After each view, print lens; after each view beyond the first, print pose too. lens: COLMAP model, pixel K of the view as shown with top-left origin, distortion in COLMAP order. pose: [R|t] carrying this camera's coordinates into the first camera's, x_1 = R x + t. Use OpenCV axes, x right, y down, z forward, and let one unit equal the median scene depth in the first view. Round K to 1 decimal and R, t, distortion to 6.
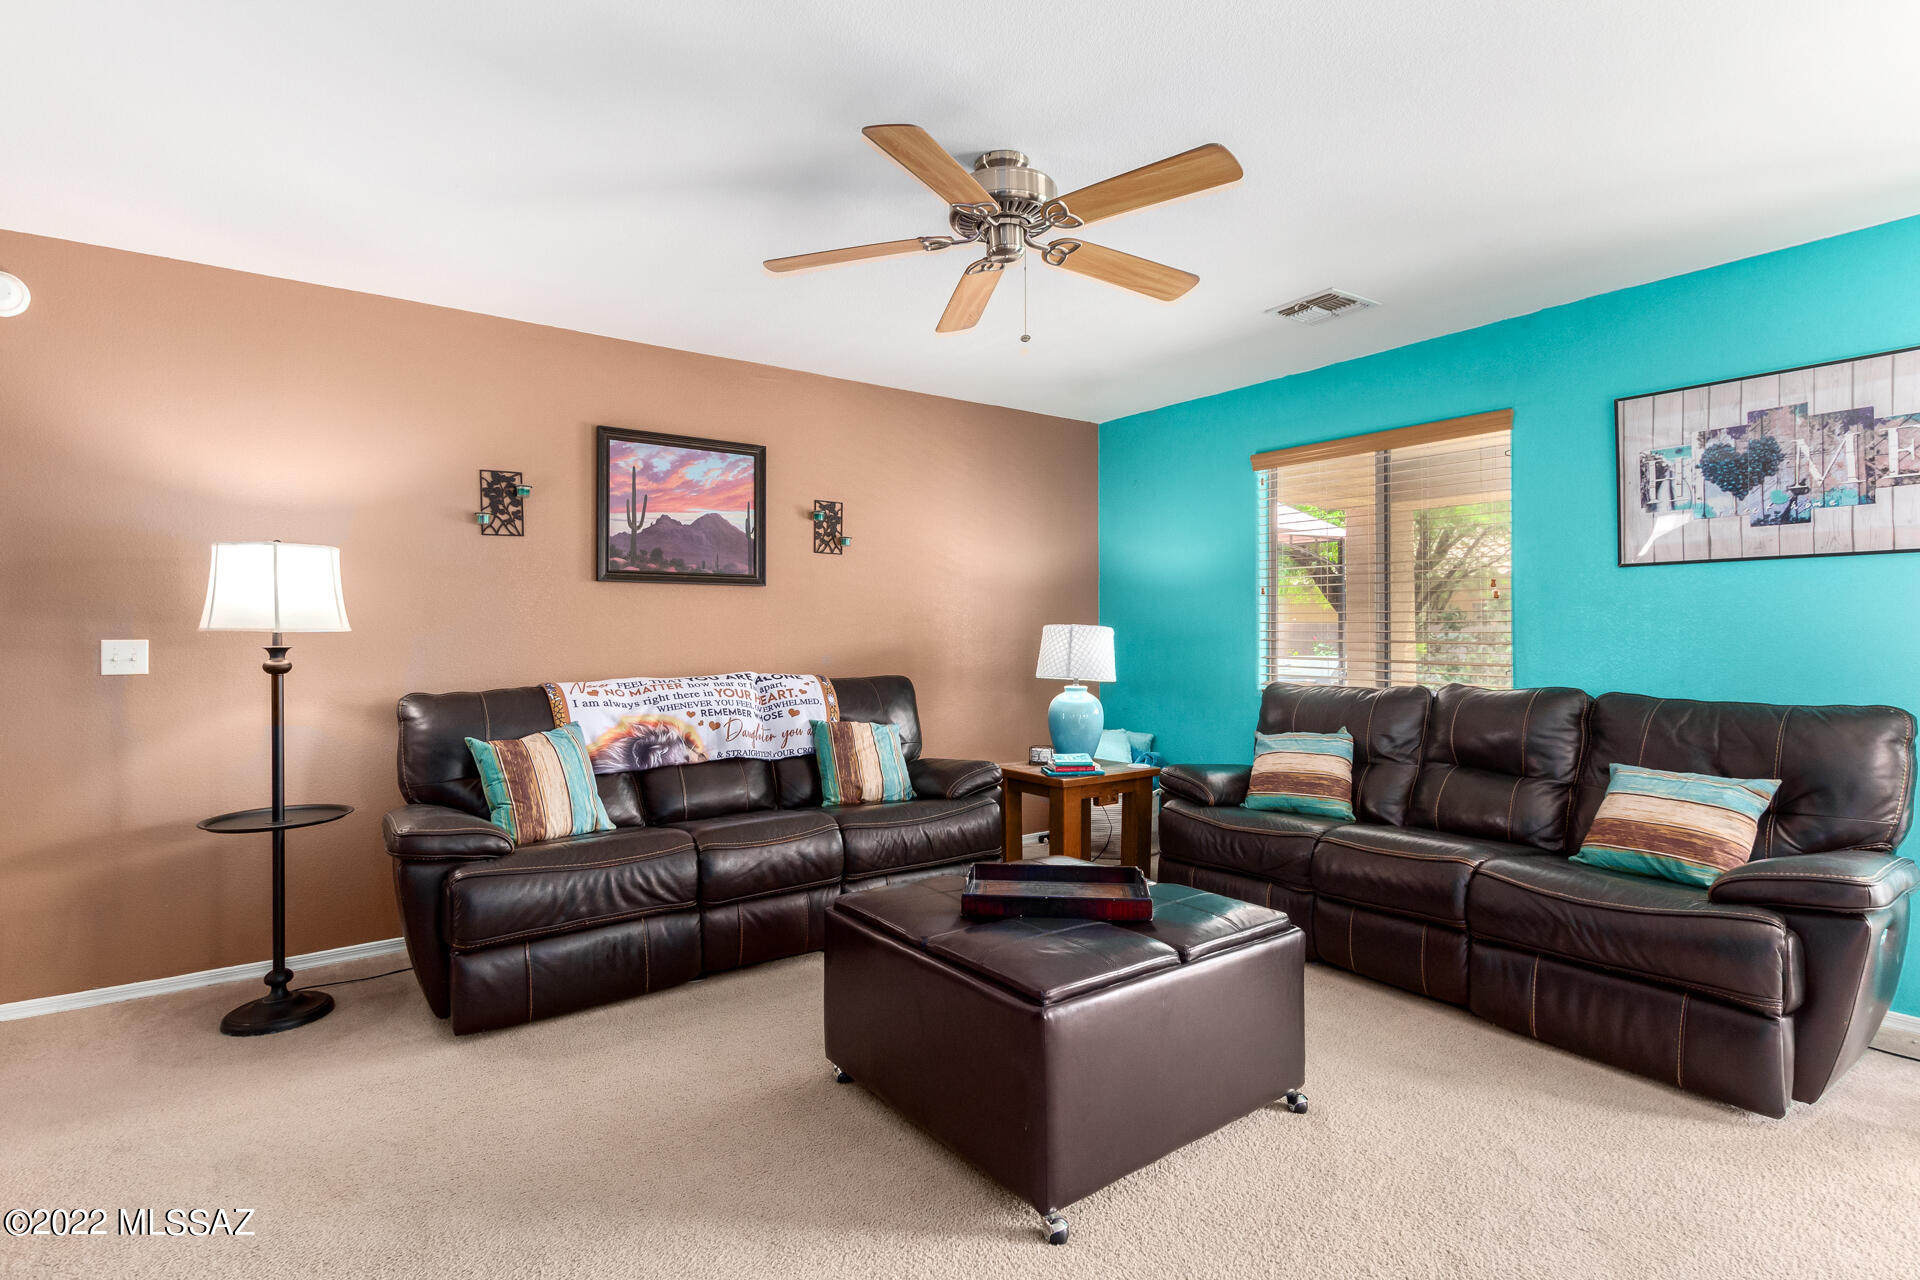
lens RADIAL K [[940.8, 0, 962.4], [0, 940.8, 626.2], [0, 0, 1]] dist [0.000809, -0.000238]
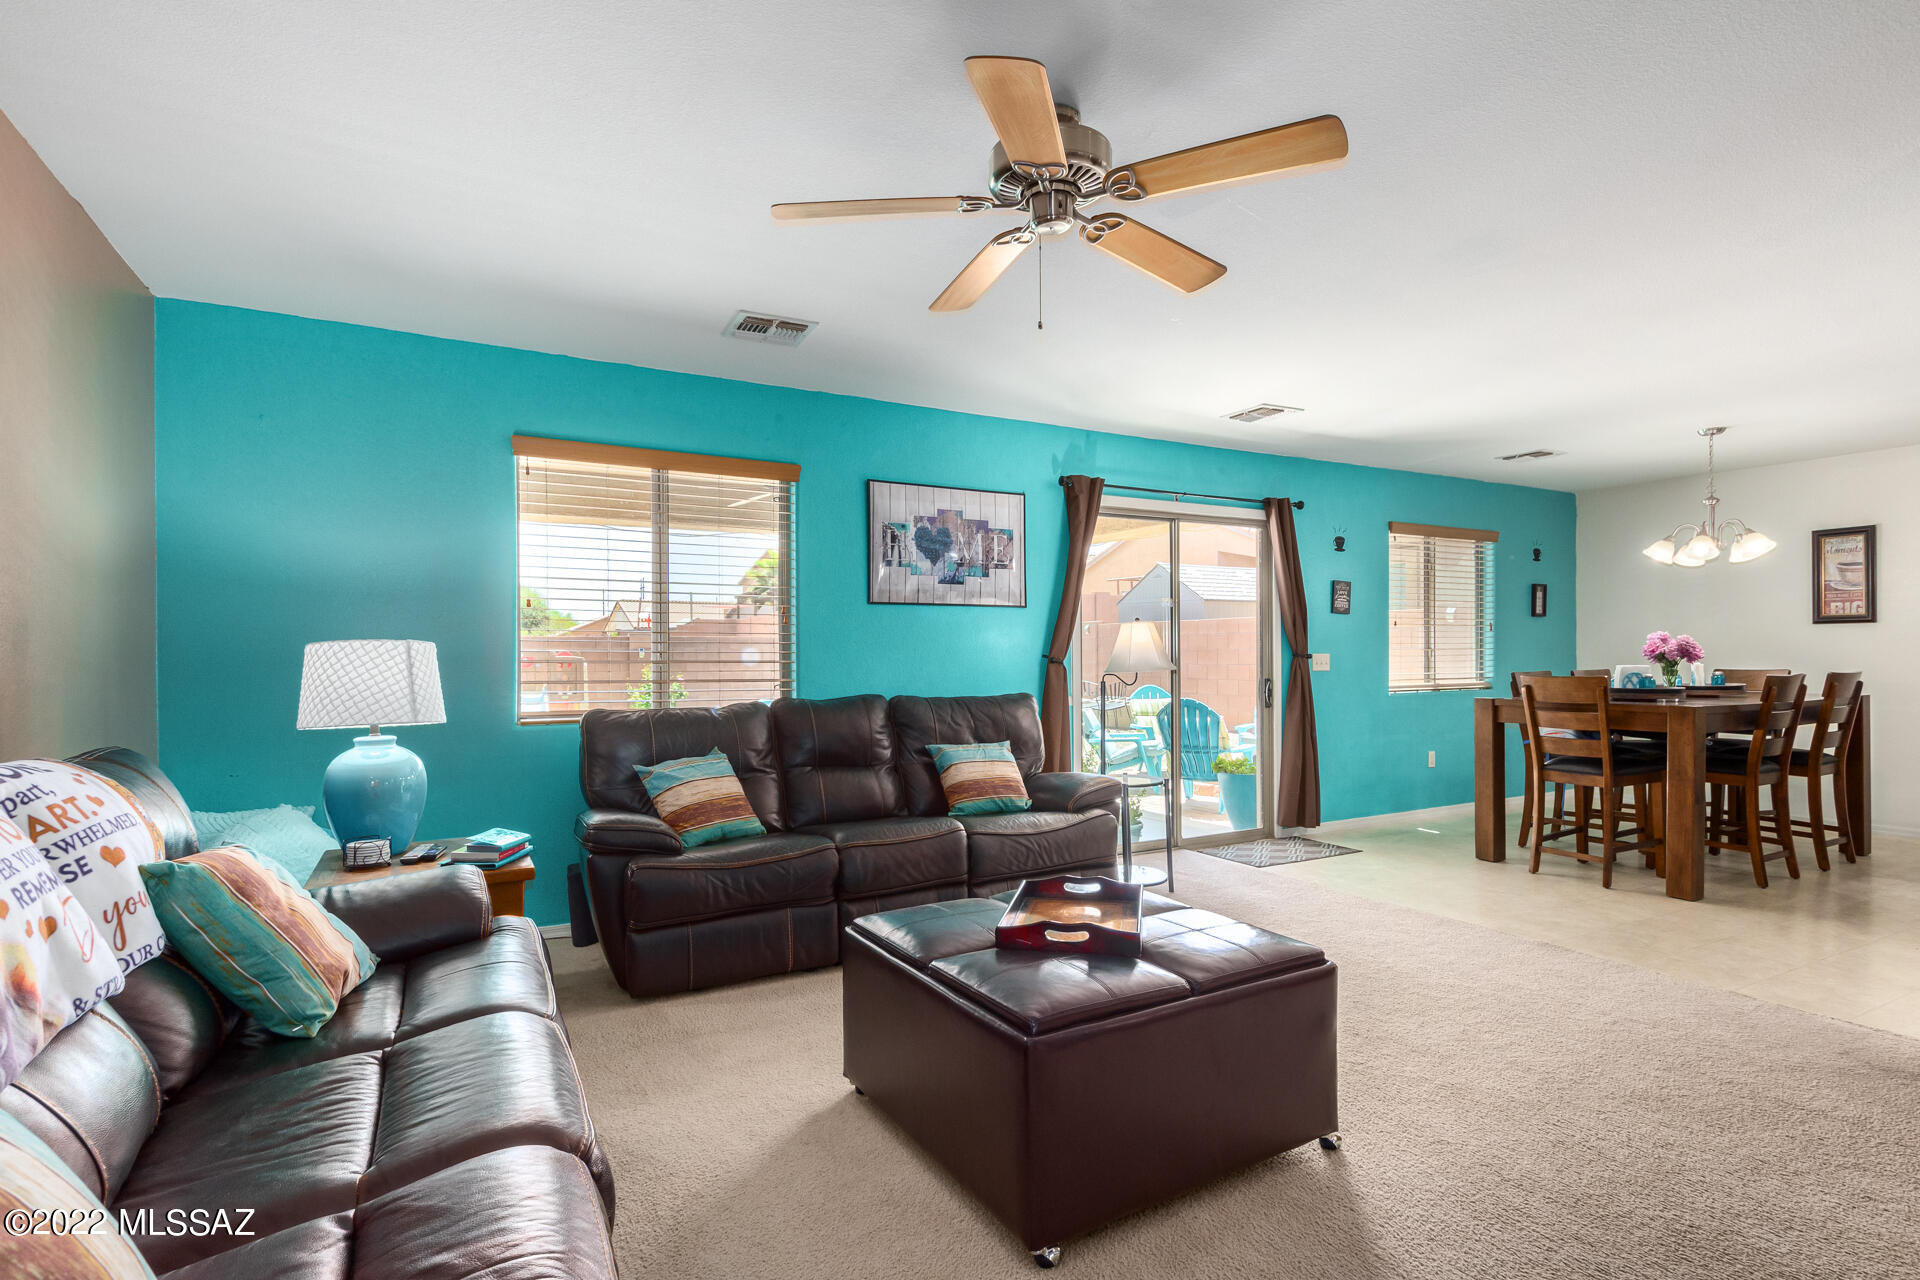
lens RADIAL K [[924.9, 0, 960.8], [0, 924.9, 656.2], [0, 0, 1]] dist [0.008078, -0.001722]
pose [[0.123947, -0.003892, 0.992281, -0.537174], [-0.003627, 0.999984, 0.004375, 0.005520], [-0.992282, -0.004142, 0.123931, 0.622672]]
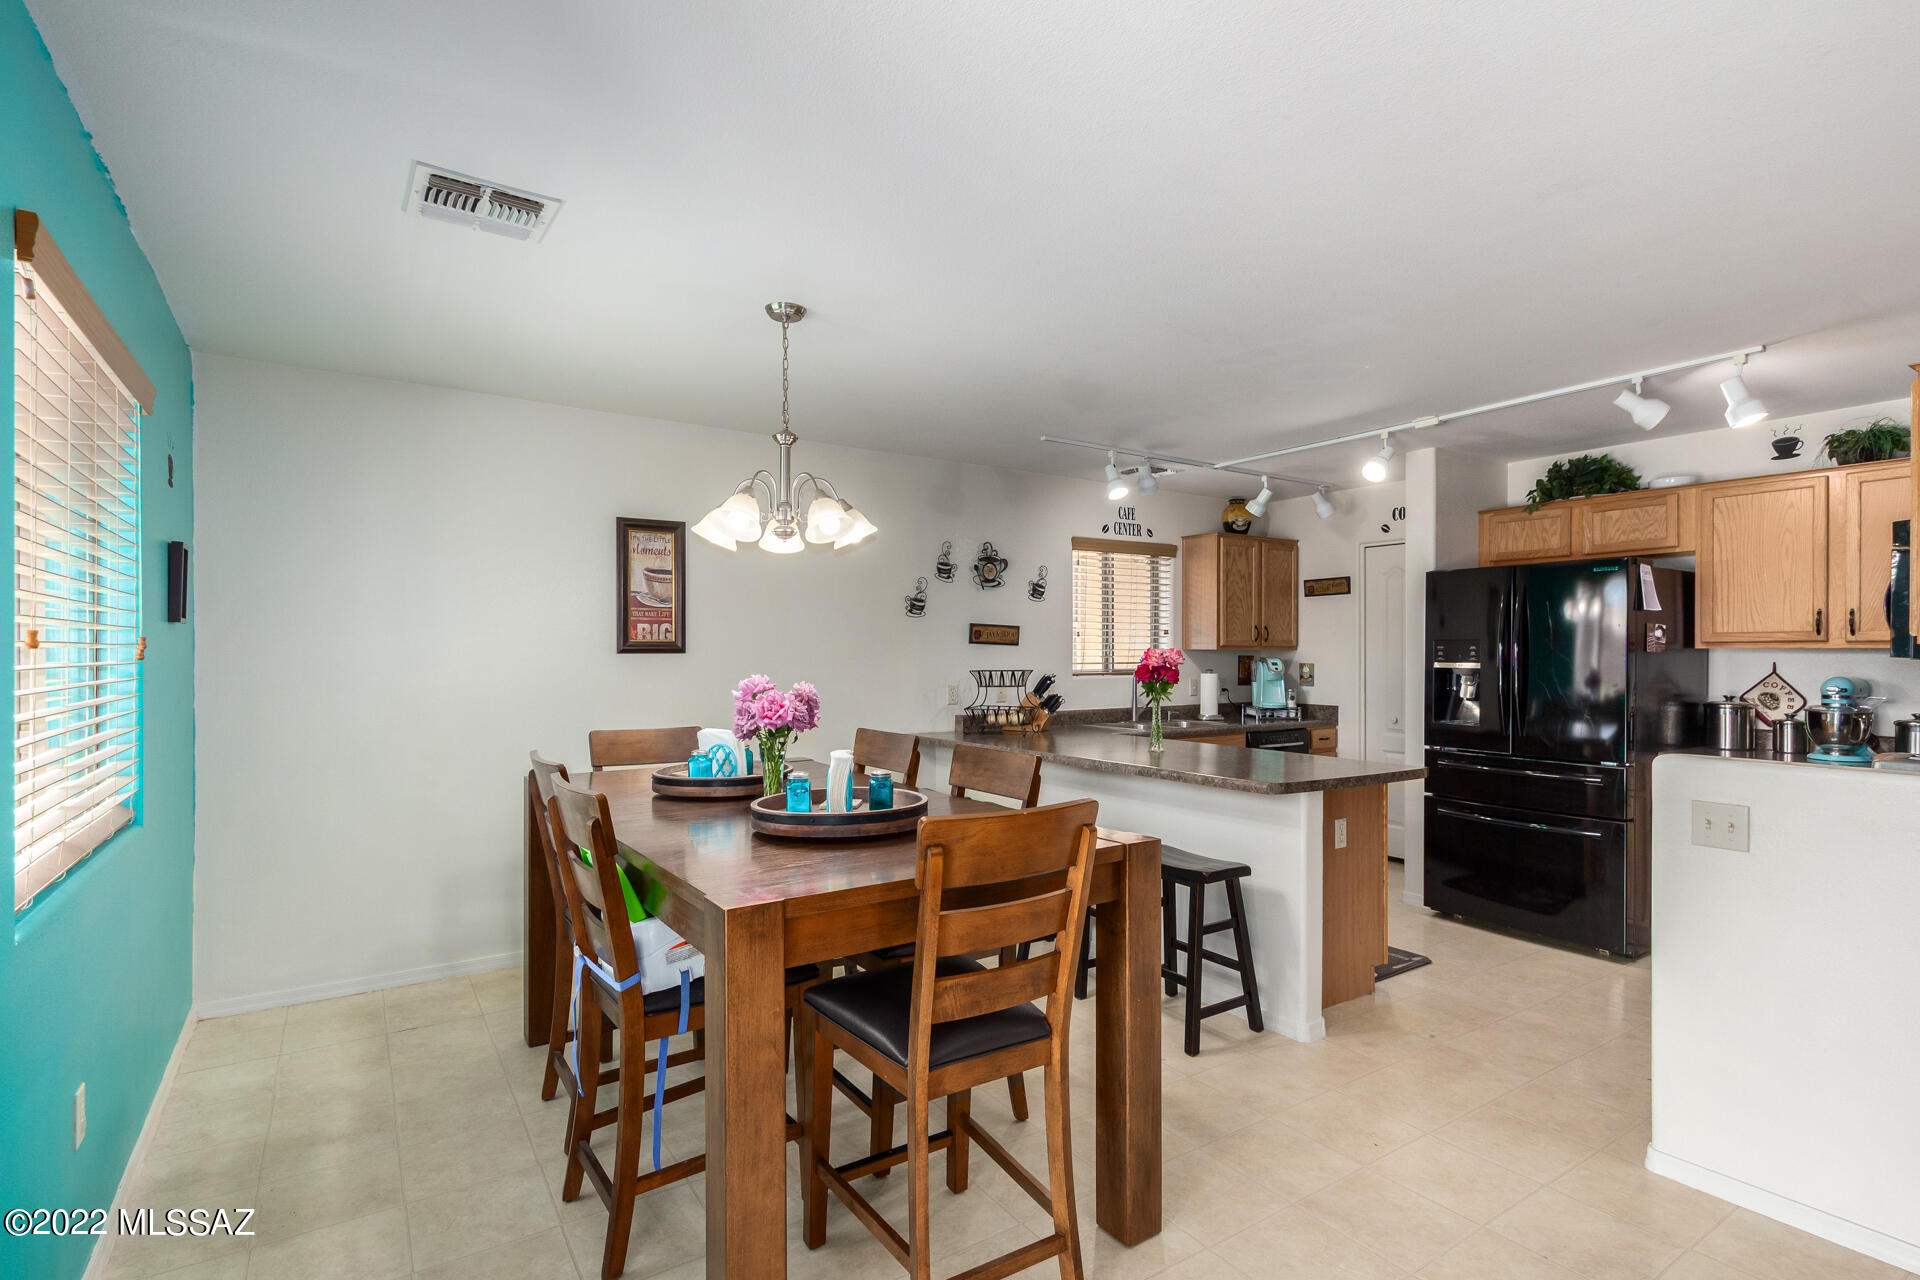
lens RADIAL K [[924.9, 0, 960.8], [0, 924.9, 656.2], [0, 0, 1]] dist [0.008078, -0.001722]
pose [[-0.999488, -0.000166, 0.032010, 0.815974], [-0.000299, 0.999991, -0.004177, -0.041224], [-0.032009, -0.004184, -0.999479, 0.438748]]
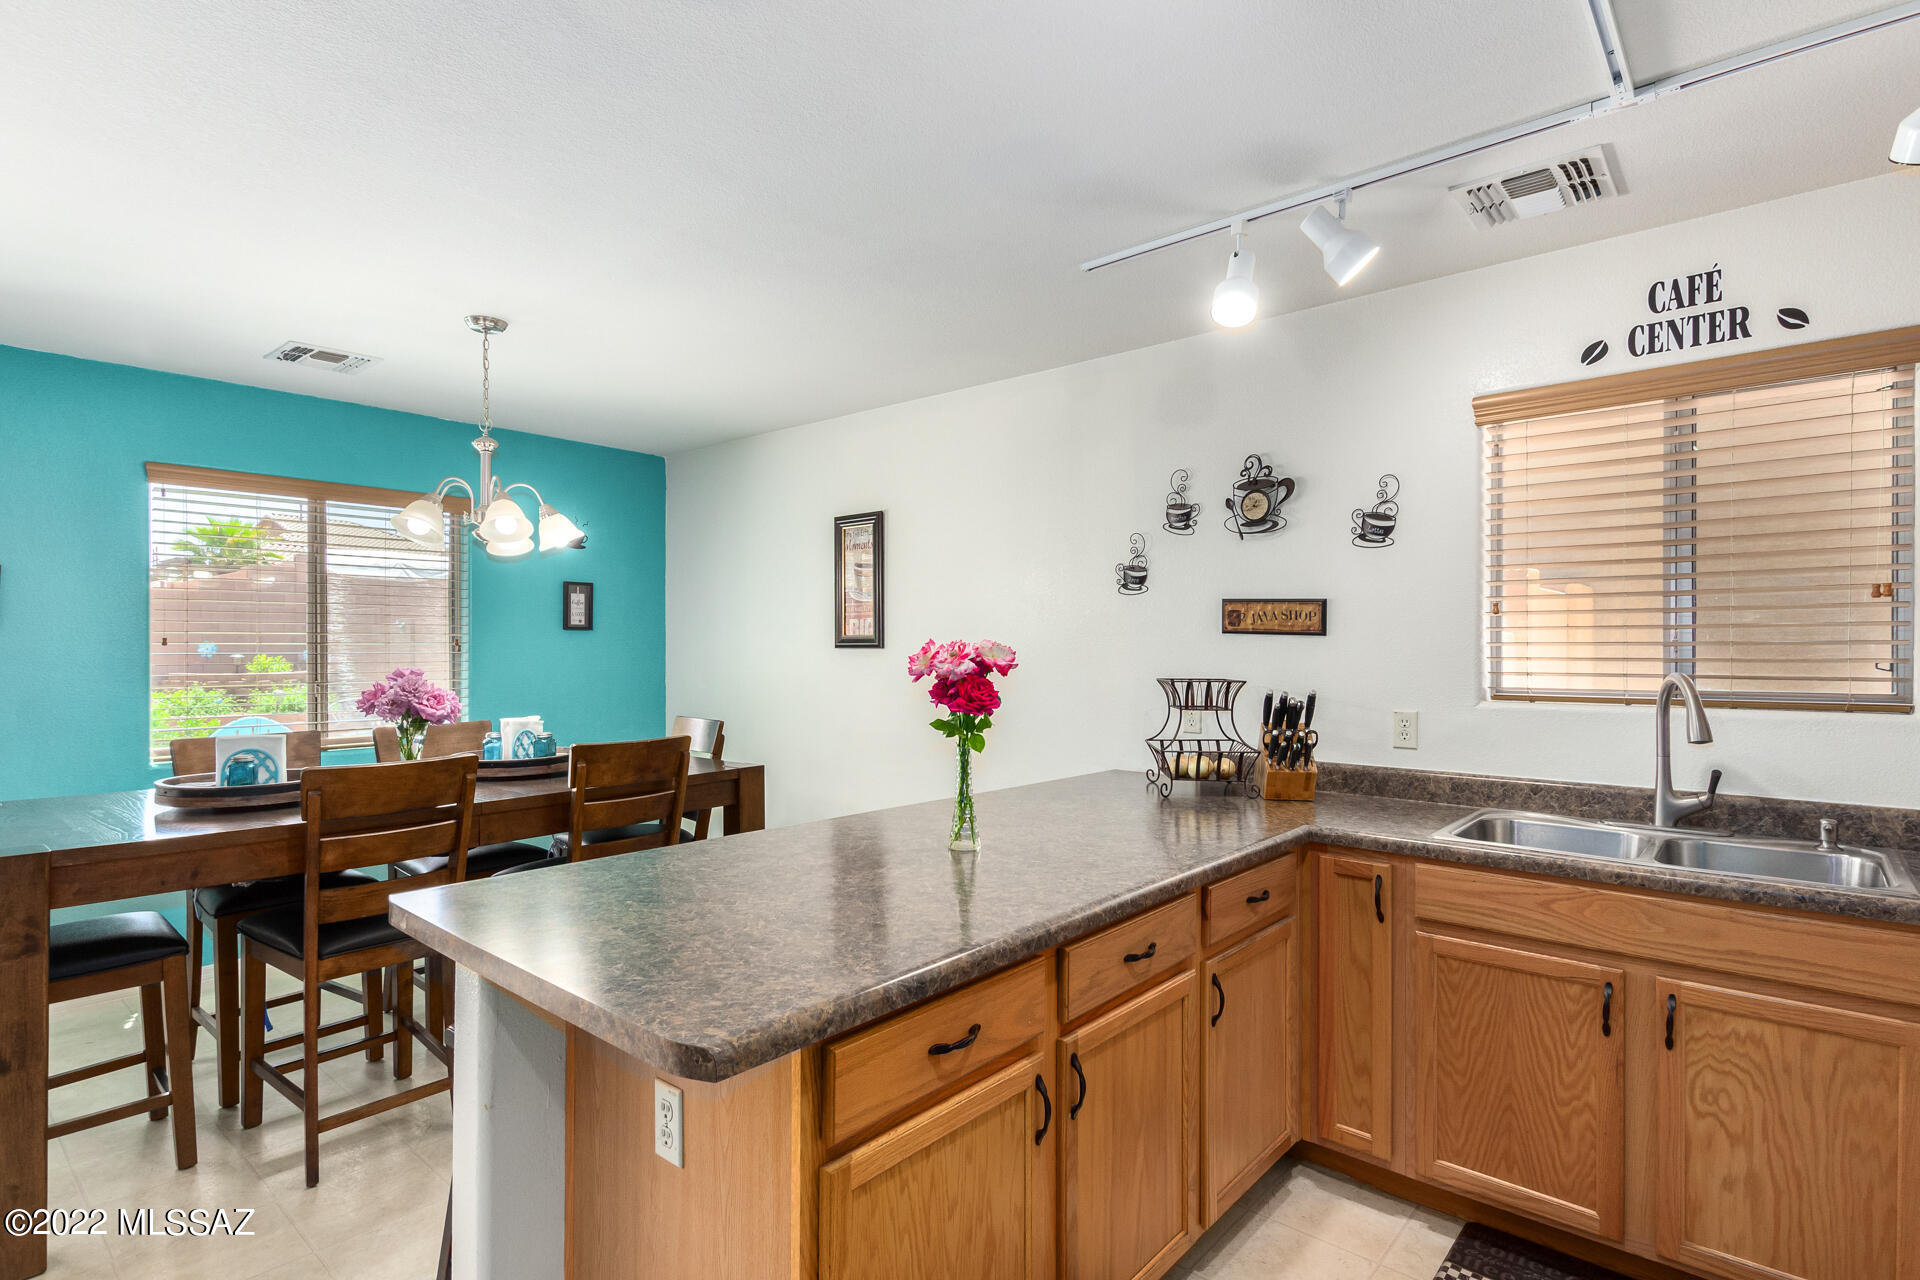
lens RADIAL K [[949.8, 0, 964.5], [0, 949.8, 654.9], [0, 0, 1]] dist [0.014155, -0.001251]
pose [[-0.231124, -0.009021, 0.972883, 0.075155], [-0.009640, 0.999929, 0.006982, -0.050875], [-0.972877, -0.007765, -0.231194, -0.536430]]
